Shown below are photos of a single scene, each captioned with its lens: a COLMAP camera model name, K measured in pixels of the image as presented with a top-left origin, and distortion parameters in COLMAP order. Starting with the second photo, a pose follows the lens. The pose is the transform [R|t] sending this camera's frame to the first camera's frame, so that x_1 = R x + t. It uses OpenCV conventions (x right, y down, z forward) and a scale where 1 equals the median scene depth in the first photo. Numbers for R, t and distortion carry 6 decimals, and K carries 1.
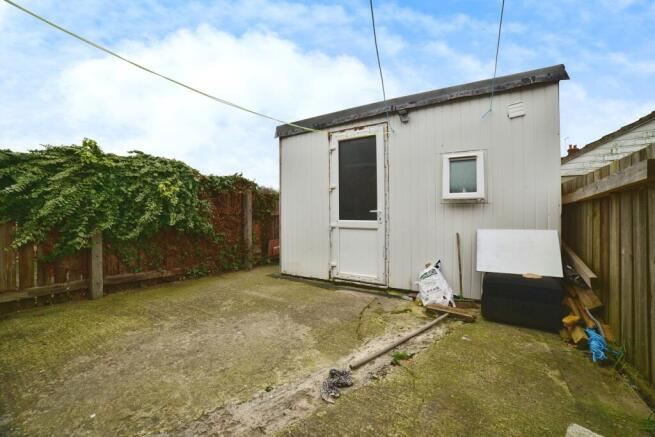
lens RADIAL K [[265.0, 0, 327.9], [0, 265.0, 215.0], [0, 0, 1]] dist [-0.114095, 0.036962]
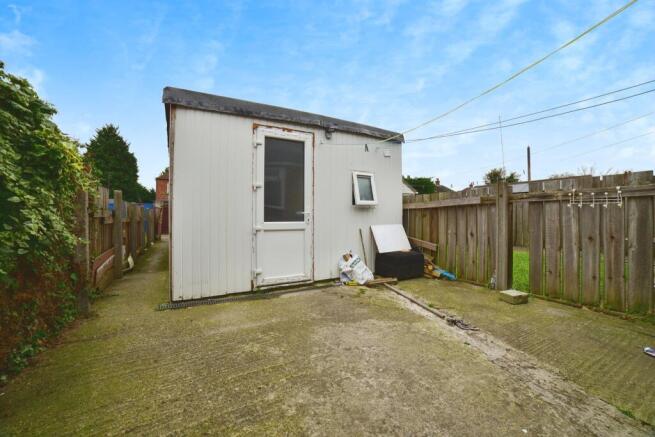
lens RADIAL K [[265.0, 0, 327.9], [0, 265.0, 215.0], [0, 0, 1]] dist [-0.114095, 0.036962]
pose [[0.464562, -0.002597, 0.885537, -0.904929], [0.001524, 0.999997, 0.002132, -0.010332], [-0.885539, 0.000359, 0.464565, 0.517597]]
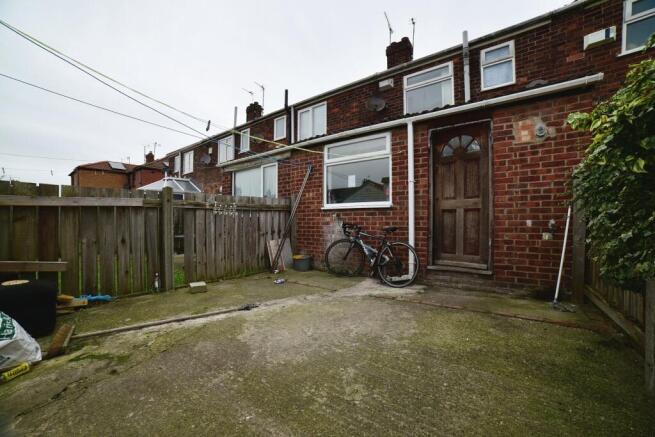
lens RADIAL K [[265.0, 0, 327.9], [0, 265.0, 215.0], [0, 0, 1]] dist [-0.114095, 0.036962]
pose [[-0.996468, 0.002784, 0.083925, -0.380320], [0.000470, 0.999619, -0.027580, 0.009753], [-0.083970, -0.027443, -0.996090, 1.528119]]
